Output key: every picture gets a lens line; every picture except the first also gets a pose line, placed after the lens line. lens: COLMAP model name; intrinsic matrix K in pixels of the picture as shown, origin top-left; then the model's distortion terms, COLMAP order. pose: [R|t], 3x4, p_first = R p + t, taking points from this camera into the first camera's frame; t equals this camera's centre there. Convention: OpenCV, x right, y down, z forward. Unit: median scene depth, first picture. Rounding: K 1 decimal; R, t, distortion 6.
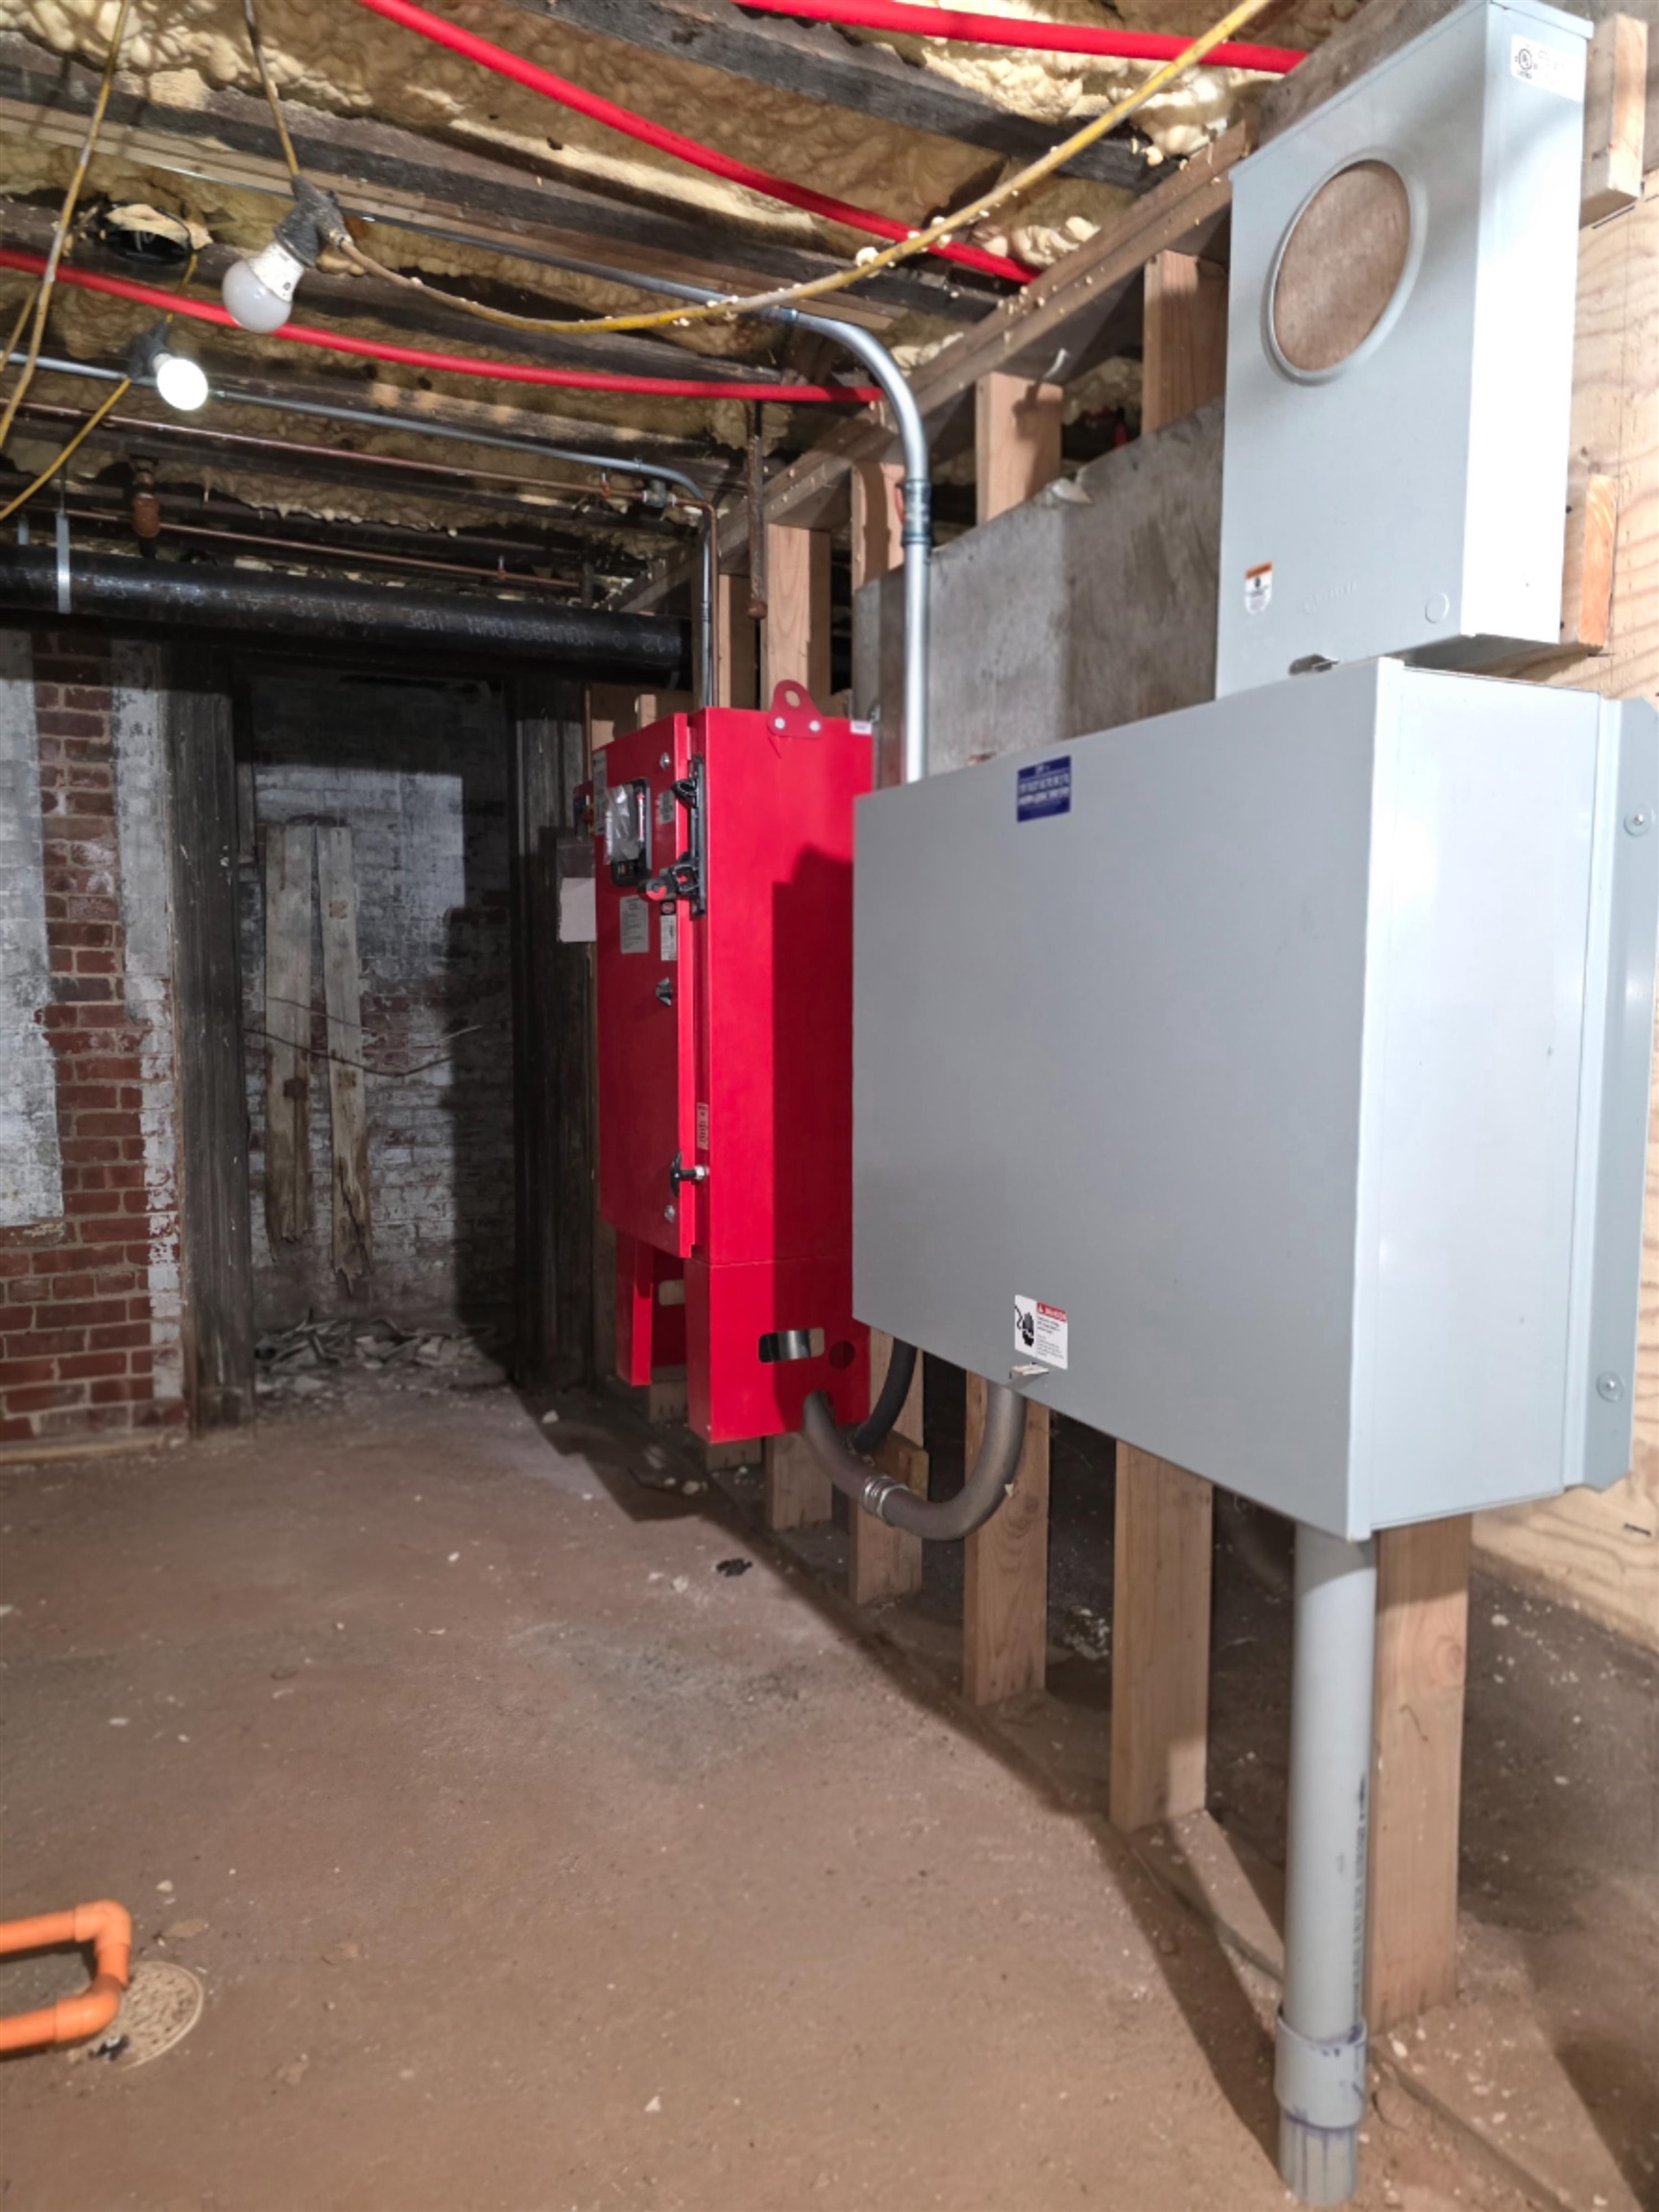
lens RADIAL K [[1502.2, 0, 820.9], [0, 1502.2, 1110.4], [0, 0, 1]] dist [0.040195, -0.019092]
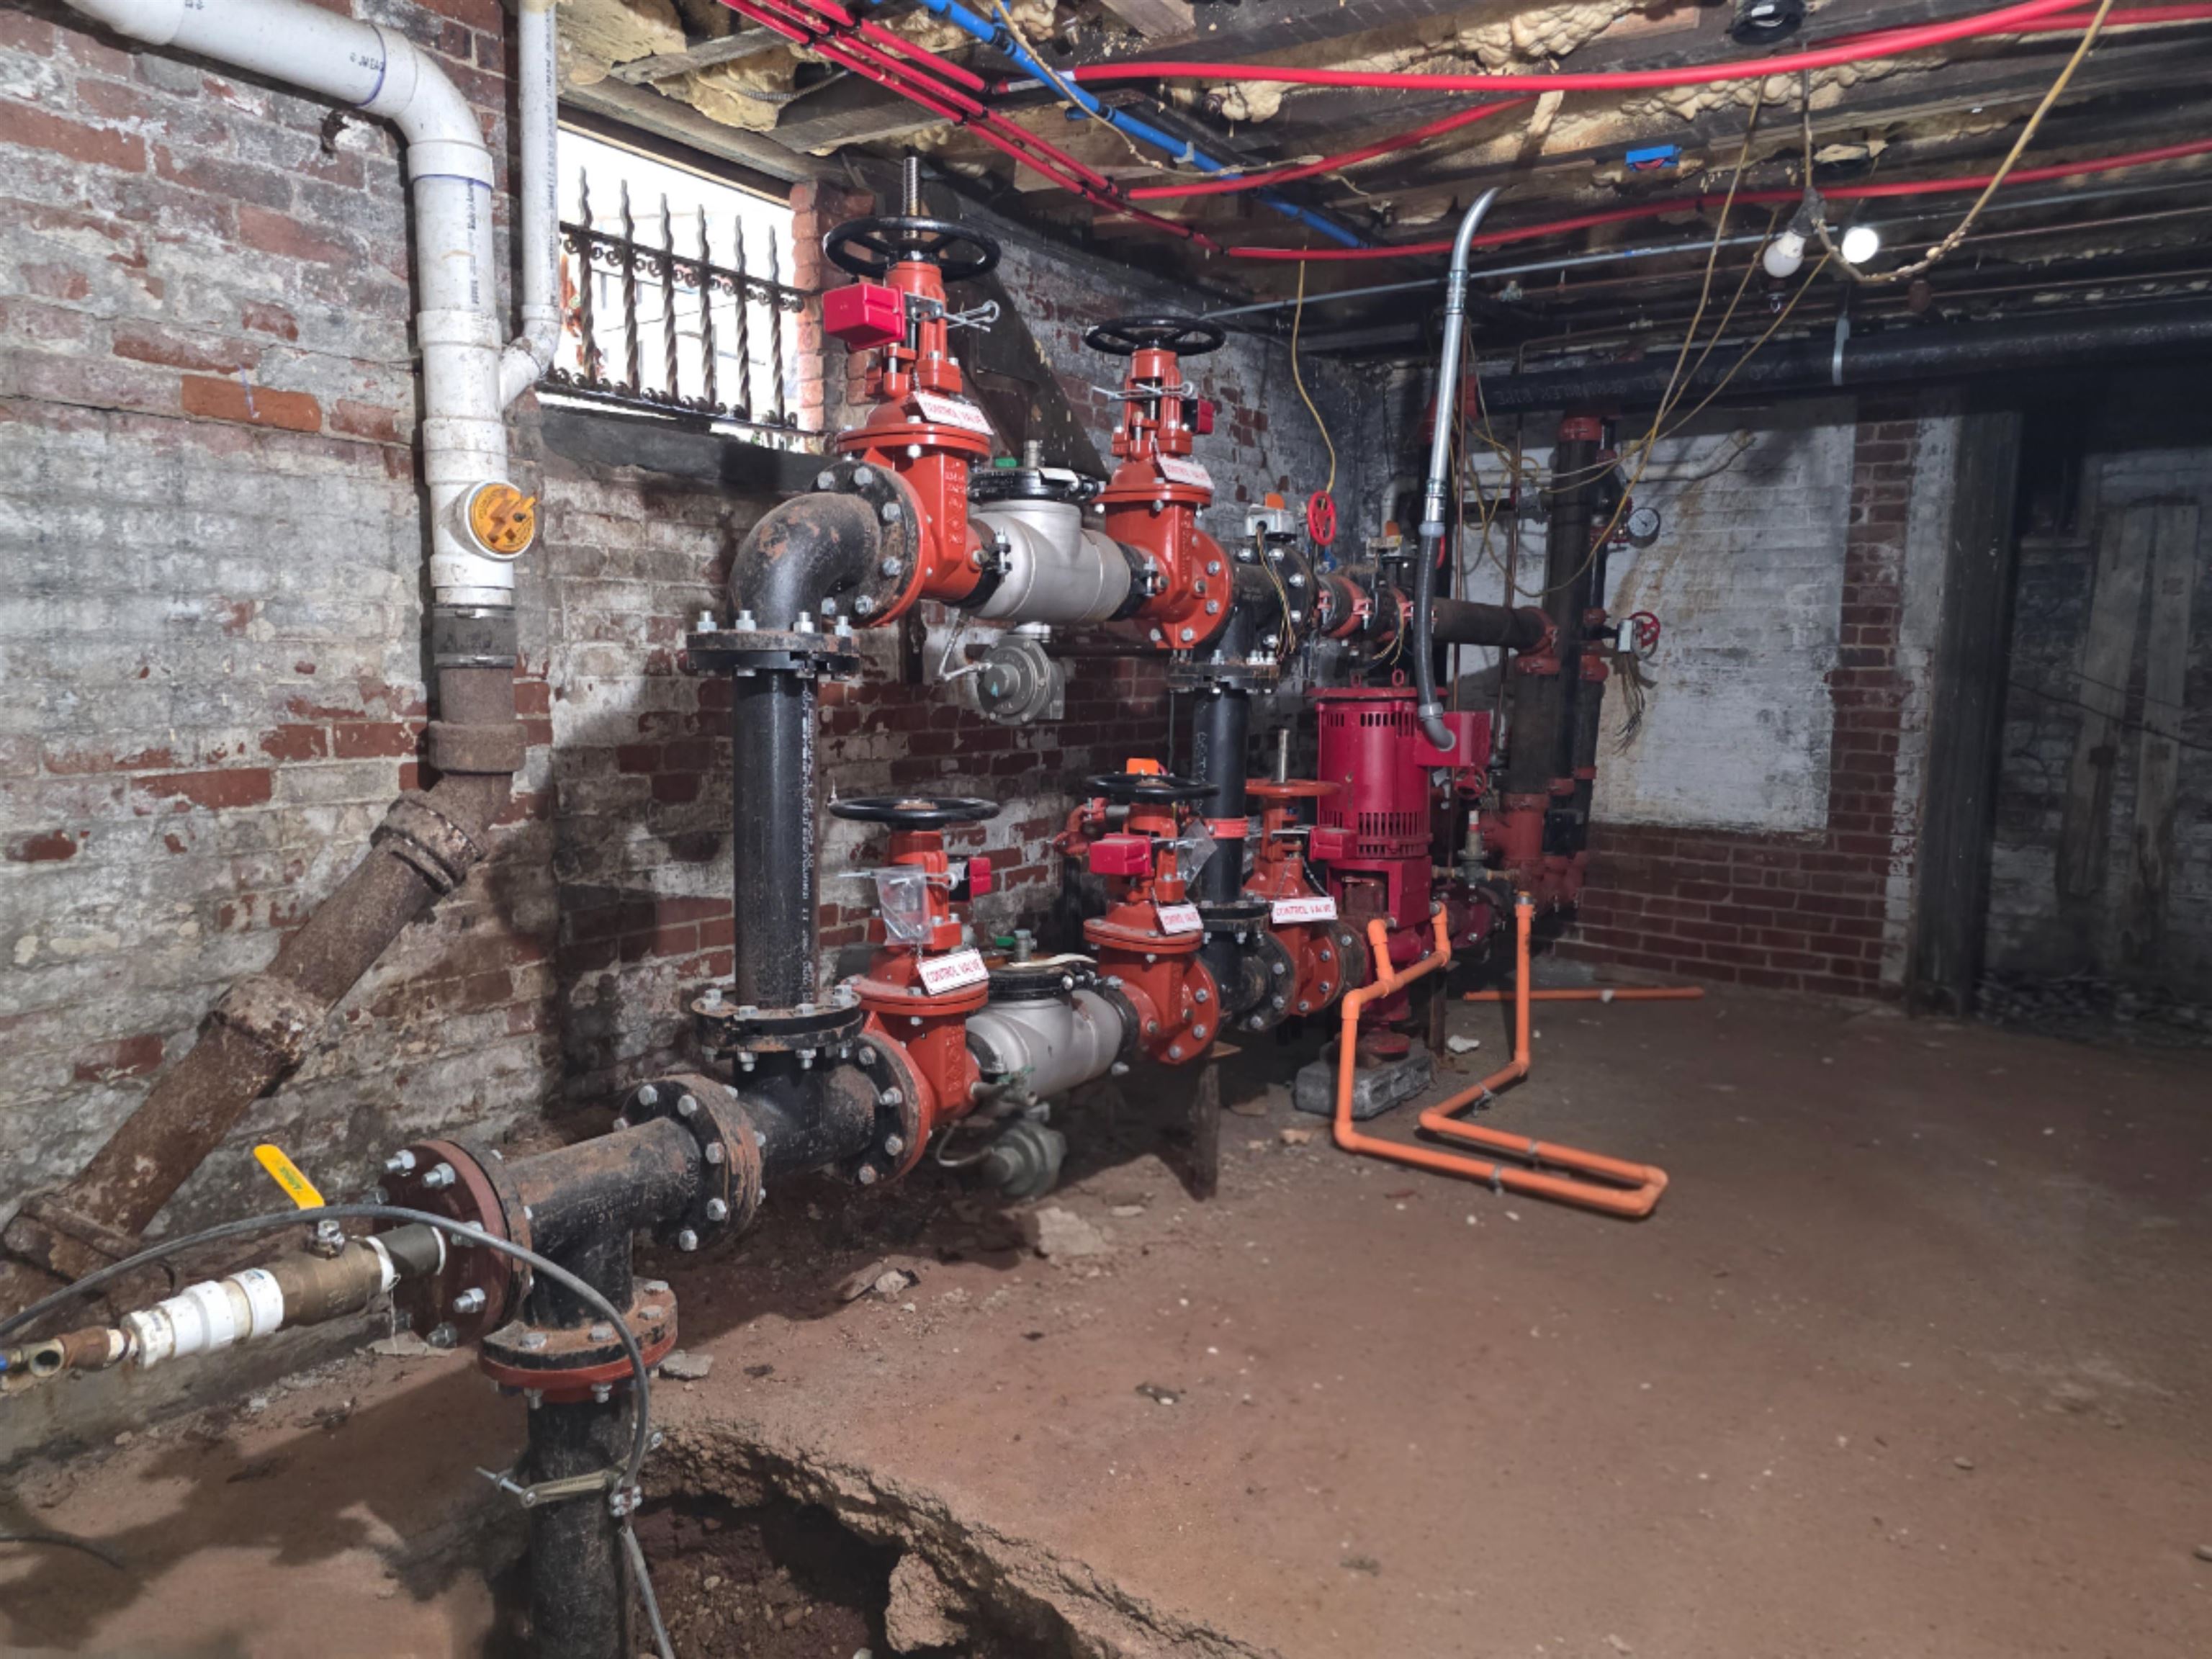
lens RADIAL K [[1502.2, 0, 1097.5], [0, 1502.2, 836.7], [0, 0, 1]] dist [0.040195, -0.019092]
pose [[0.501147, 0.112804, -0.857978, 0.315455], [-0.089522, 0.992906, 0.078254, 0.029653], [0.860719, 0.037591, 0.507690, -0.220083]]
